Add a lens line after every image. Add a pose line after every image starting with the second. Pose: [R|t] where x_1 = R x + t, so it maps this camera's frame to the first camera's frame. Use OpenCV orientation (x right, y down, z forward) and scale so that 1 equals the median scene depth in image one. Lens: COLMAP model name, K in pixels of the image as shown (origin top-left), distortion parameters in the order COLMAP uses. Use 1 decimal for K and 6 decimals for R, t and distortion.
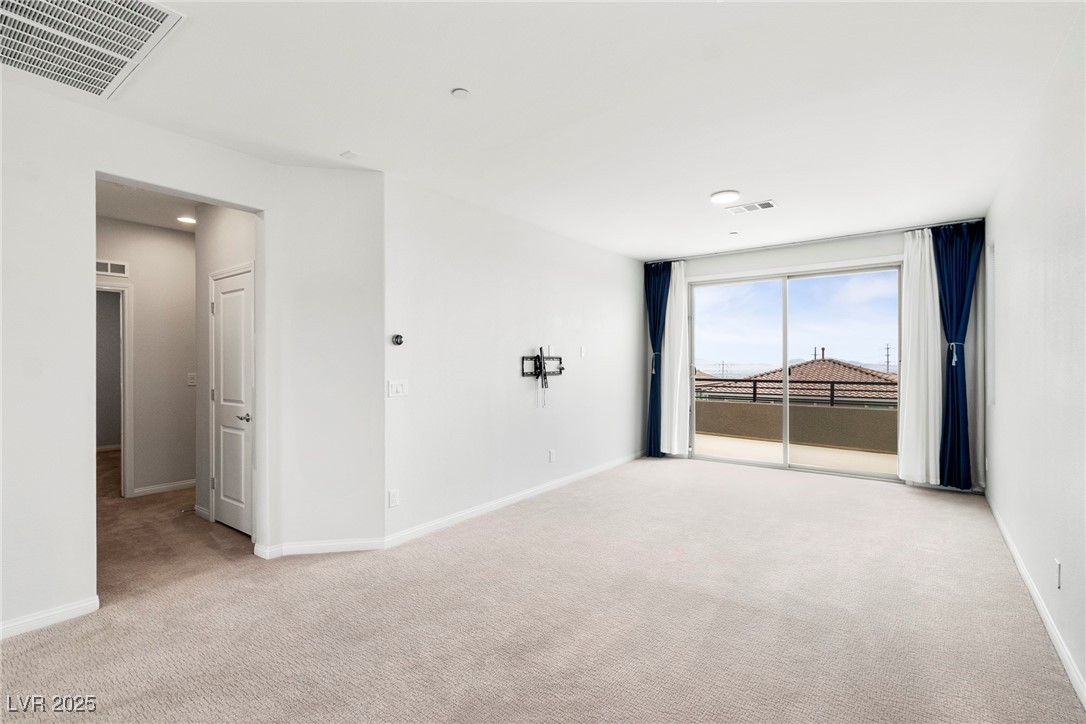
lens RADIAL K [[491.8, 0, 535.6], [0, 491.8, 359.1], [0, 0, 1]] dist [0.009833, -0.001232]
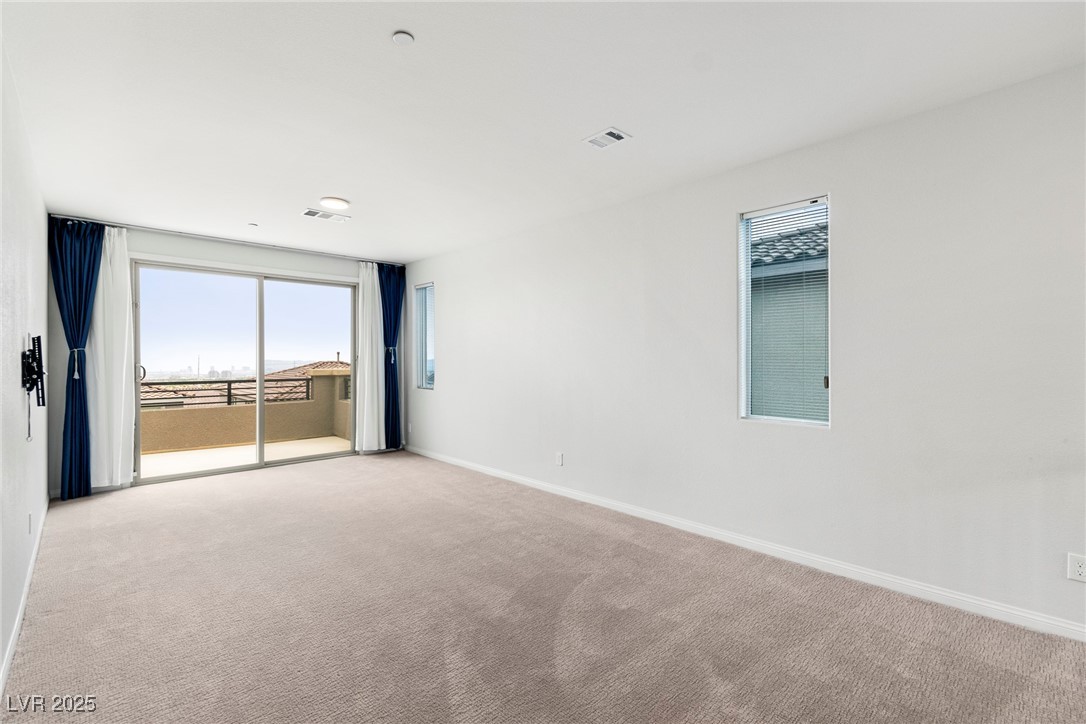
lens RADIAL K [[491.8, 0, 533.0], [0, 491.8, 363.8], [0, 0, 1]] dist [0.009833, -0.001232]
pose [[0.178904, -0.006547, 0.983845, -0.398756], [-0.002590, 0.999971, 0.007126, 0.002339], [-0.983863, -0.003823, 0.178882, 0.285034]]
